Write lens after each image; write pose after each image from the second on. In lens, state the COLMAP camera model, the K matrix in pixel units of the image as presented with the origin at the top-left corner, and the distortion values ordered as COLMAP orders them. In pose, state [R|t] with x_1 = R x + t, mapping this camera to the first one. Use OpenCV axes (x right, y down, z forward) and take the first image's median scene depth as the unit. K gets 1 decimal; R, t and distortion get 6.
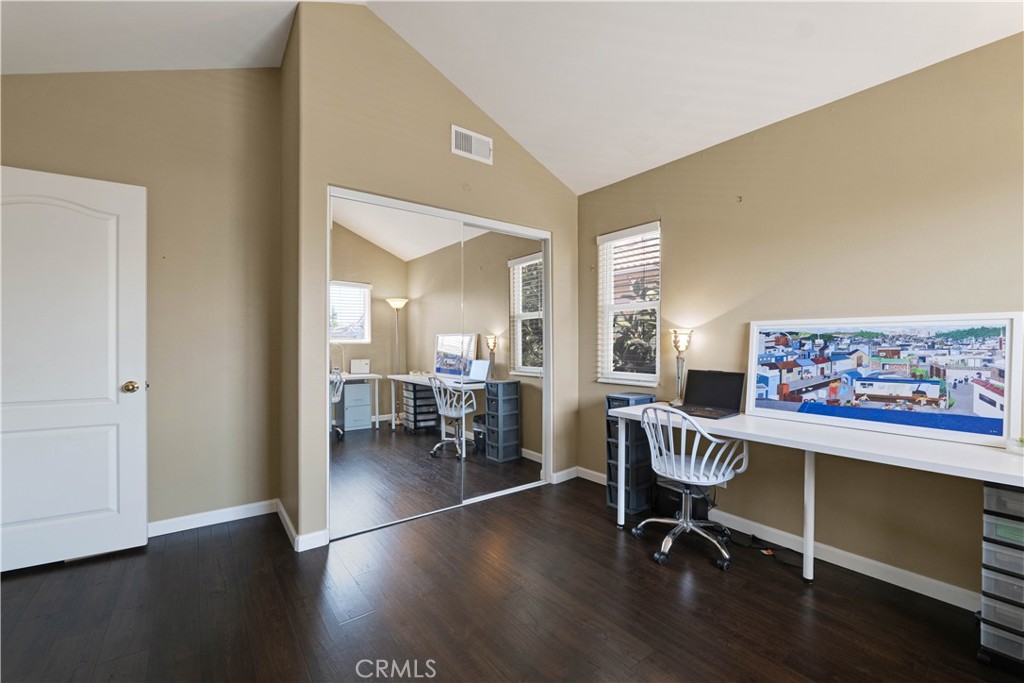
lens RADIAL K [[420.8, 0, 502.6], [0, 420.8, 347.7], [0, 0, 1]] dist [-0.017096, 0.002076]
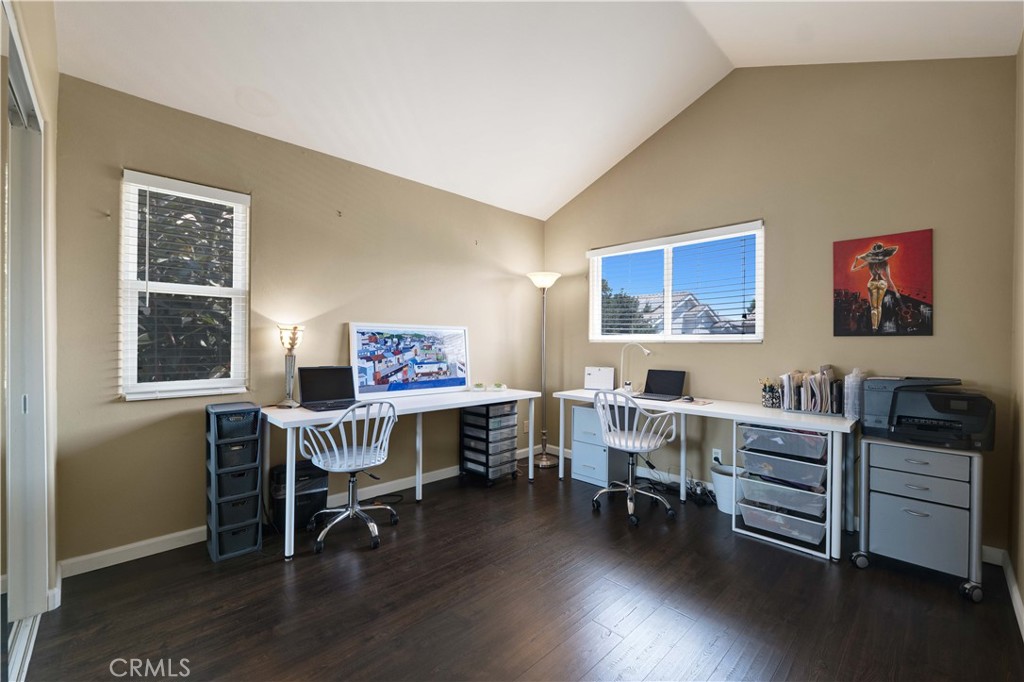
lens RADIAL K [[420.8, 0, 502.2], [0, 420.8, 338.2], [0, 0, 1]] dist [-0.017096, 0.002076]
pose [[-0.122089, -0.001547, 0.992518, -0.724122], [-0.003443, 0.999993, 0.001135, -0.023288], [-0.992513, -0.003279, -0.122094, 0.818938]]
